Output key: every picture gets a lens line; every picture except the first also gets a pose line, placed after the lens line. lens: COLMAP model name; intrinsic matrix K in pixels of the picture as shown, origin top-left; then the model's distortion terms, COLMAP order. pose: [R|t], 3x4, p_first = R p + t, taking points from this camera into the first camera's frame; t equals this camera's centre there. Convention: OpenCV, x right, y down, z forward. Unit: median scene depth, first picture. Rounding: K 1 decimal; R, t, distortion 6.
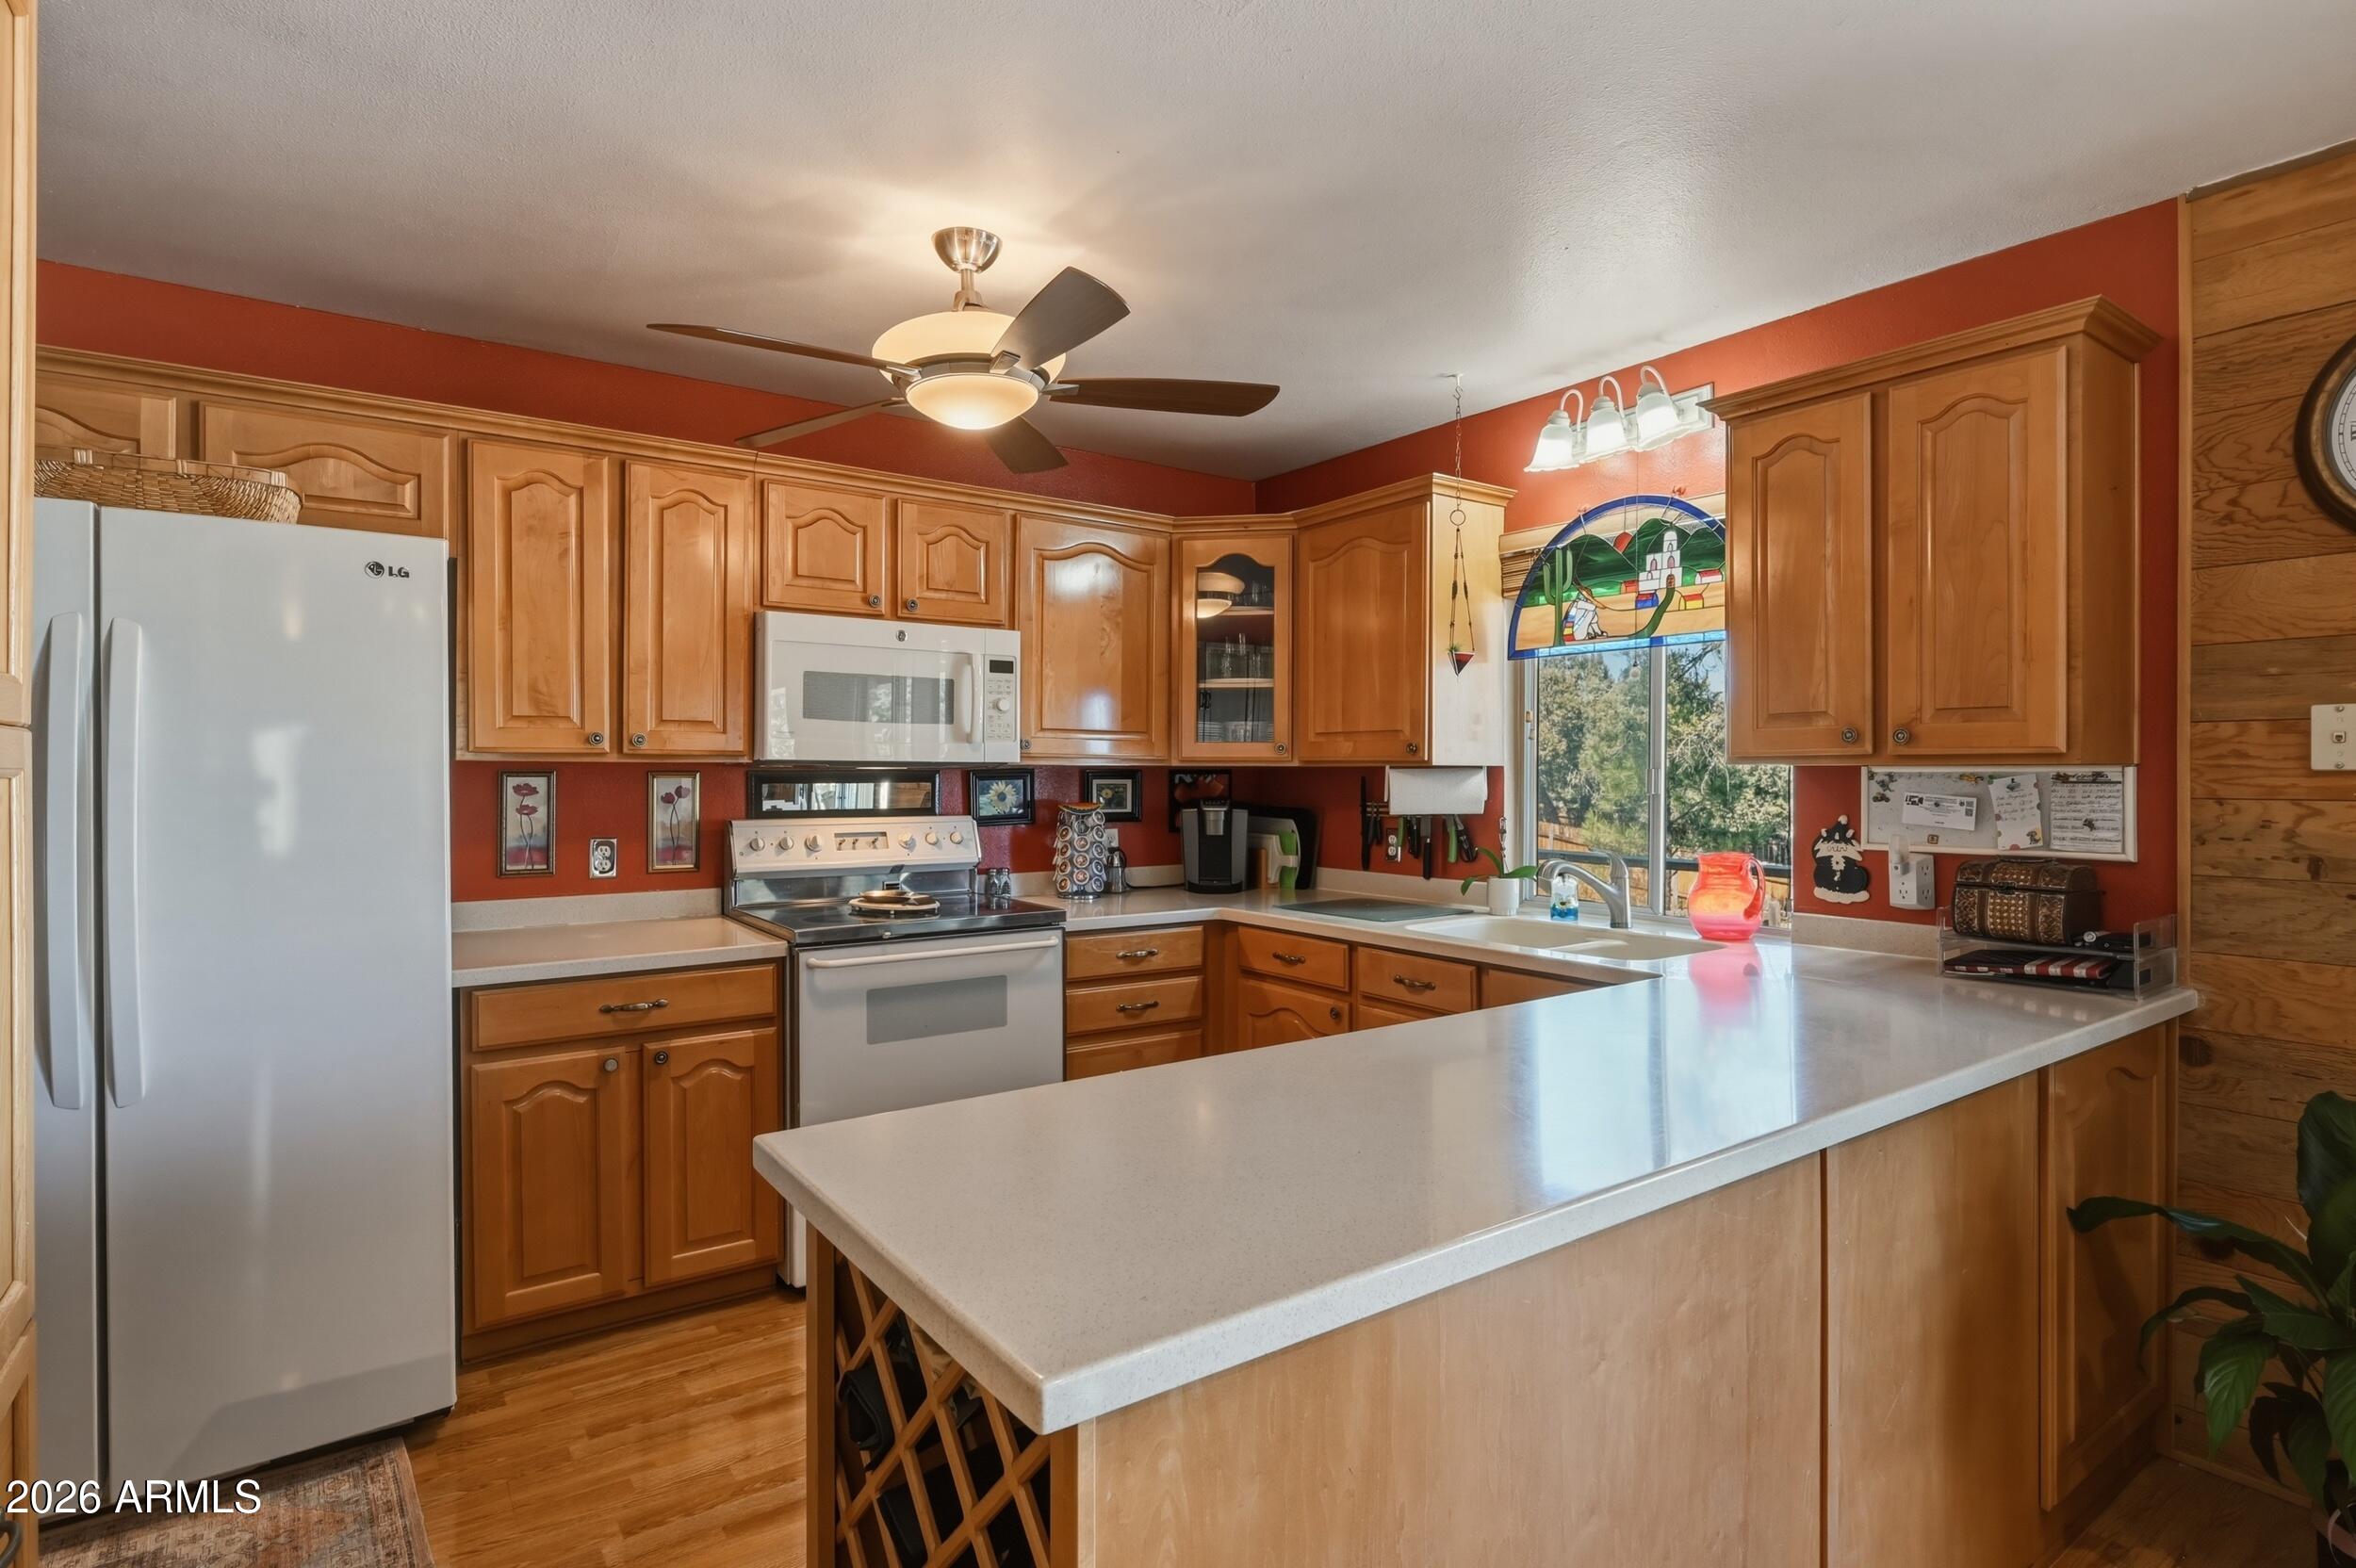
lens RADIAL K [[1229.9, 0, 1186.9], [0, 1229.9, 768.7], [0, 0, 1]] dist [0.001291, -0.000841]
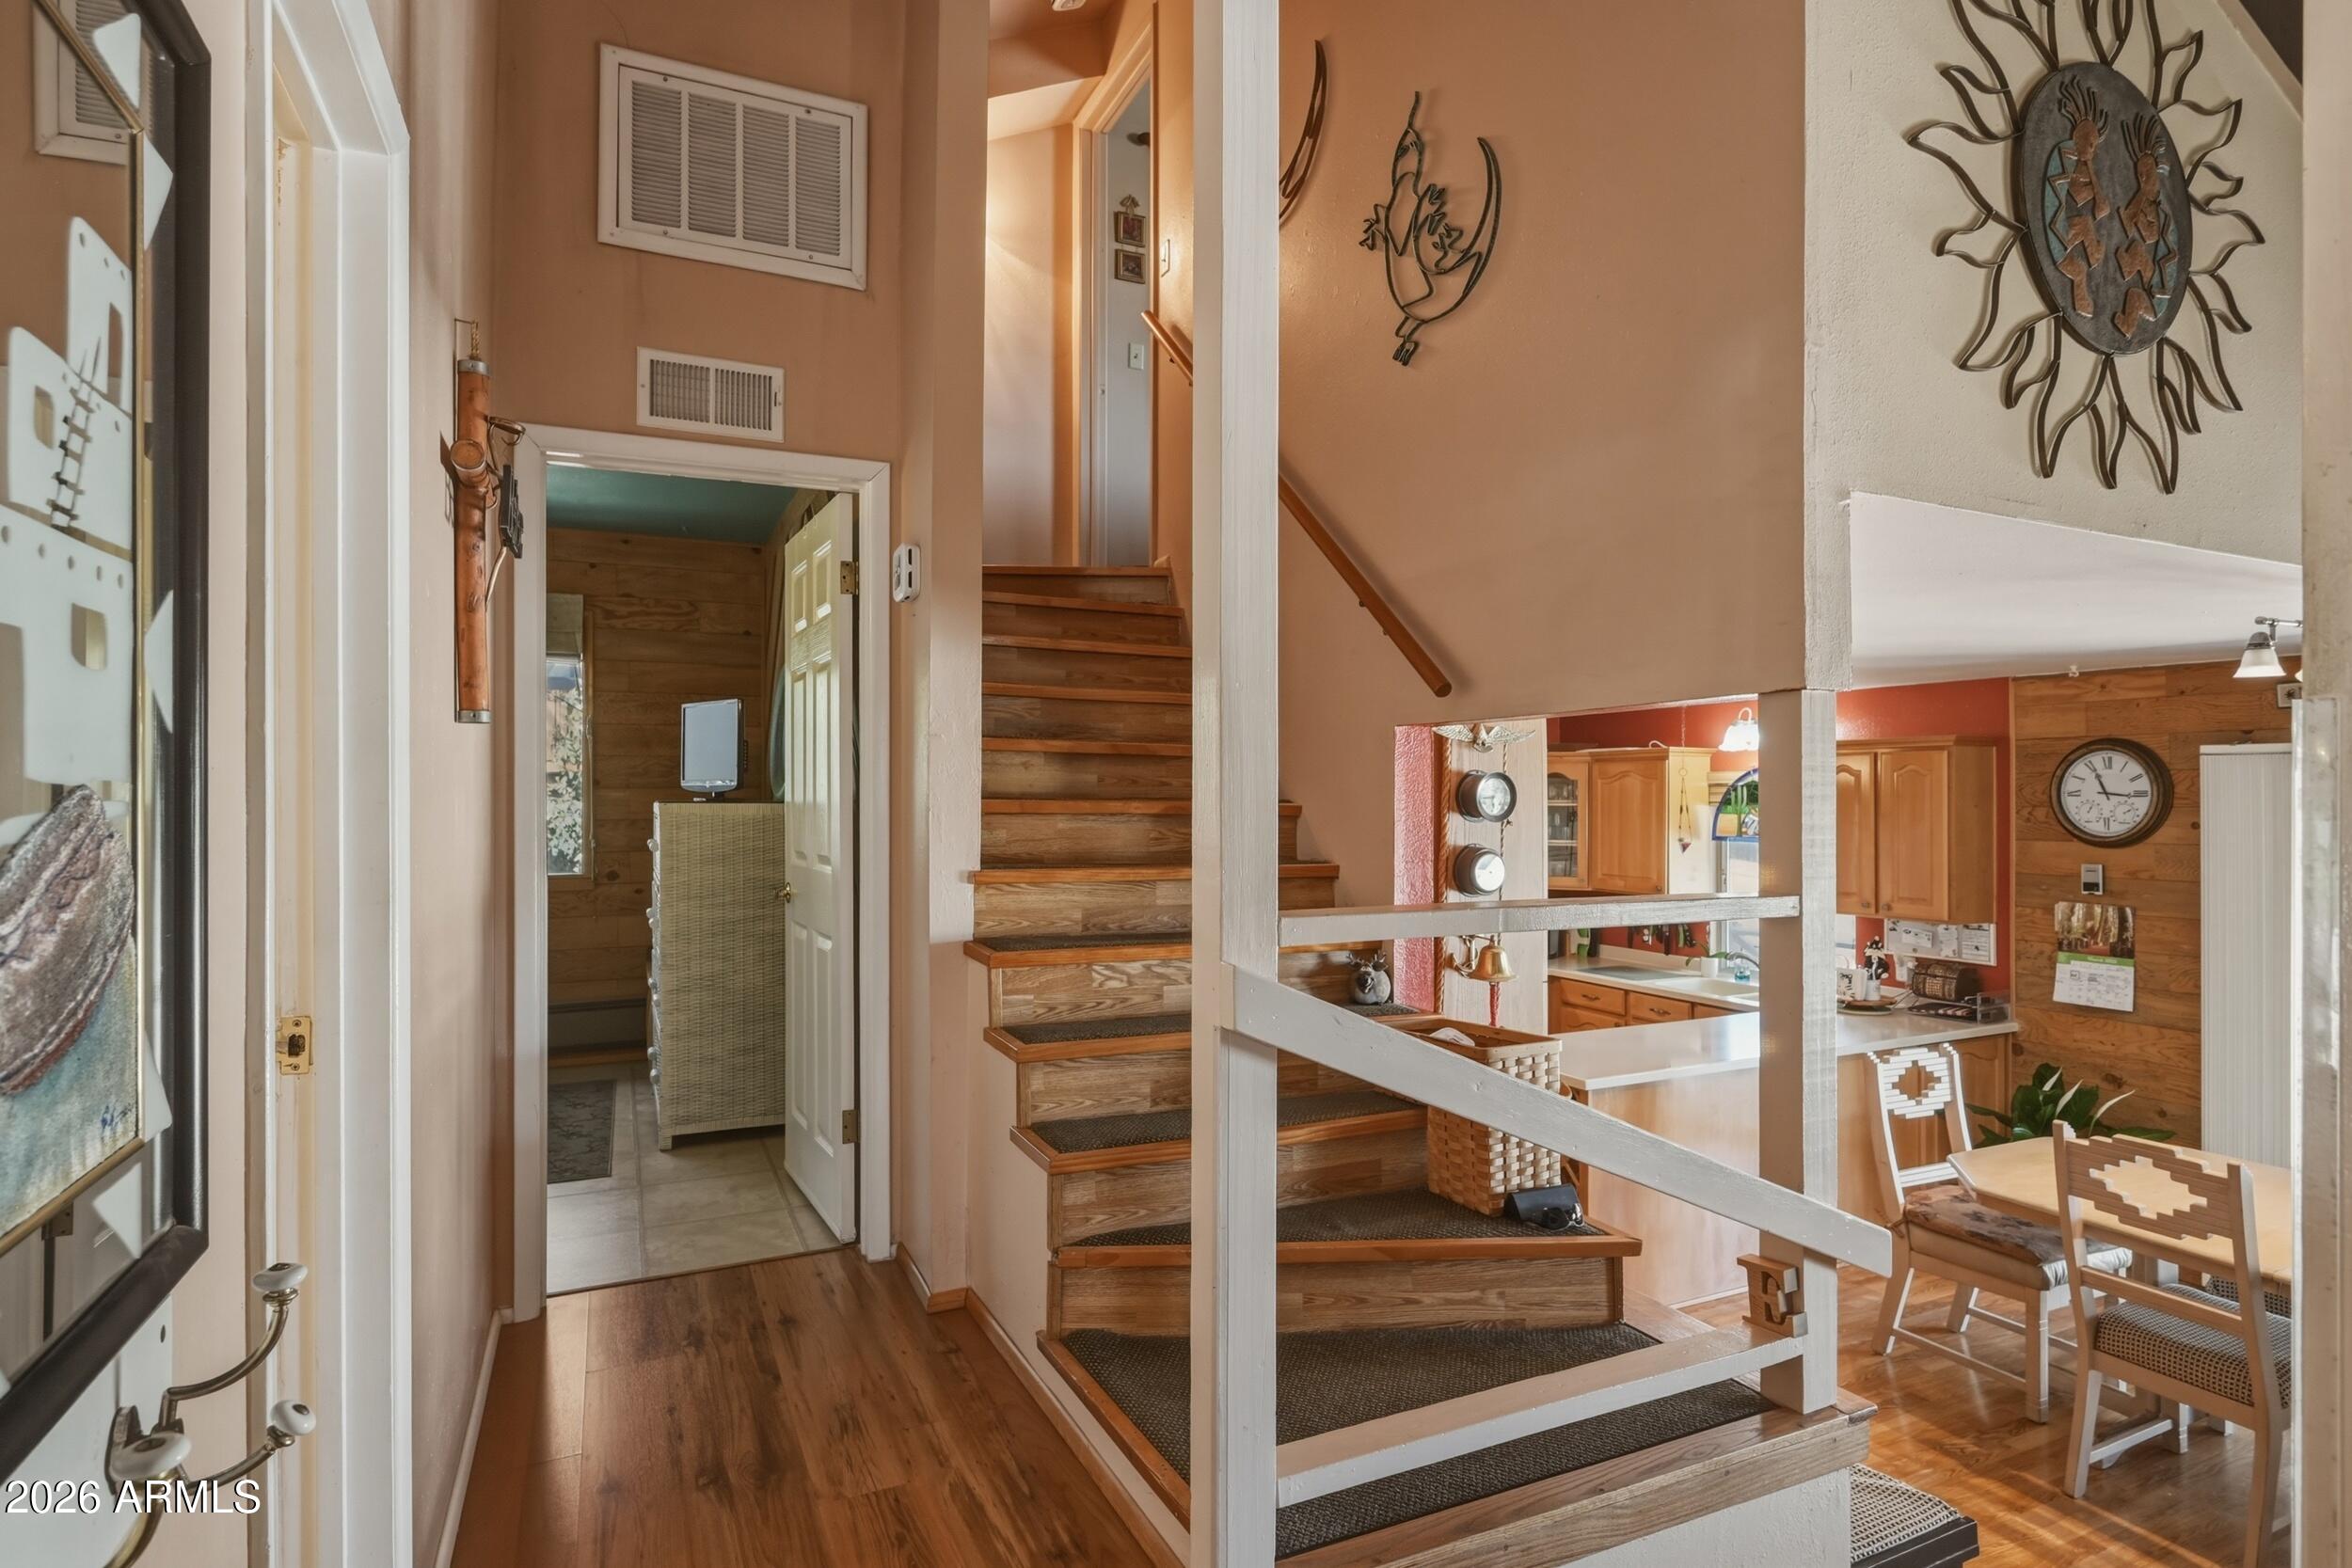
lens RADIAL K [[1227.7, 0, 1184.6], [0, 1227.7, 797.2], [0, 0, 1]] dist [0.001291, -0.000841]
pose [[0.982968, 0.000772, -0.183778, -0.229835], [-0.001385, 0.999994, -0.003207, -0.184526], [0.183774, 0.003407, 0.982963, -1.226749]]
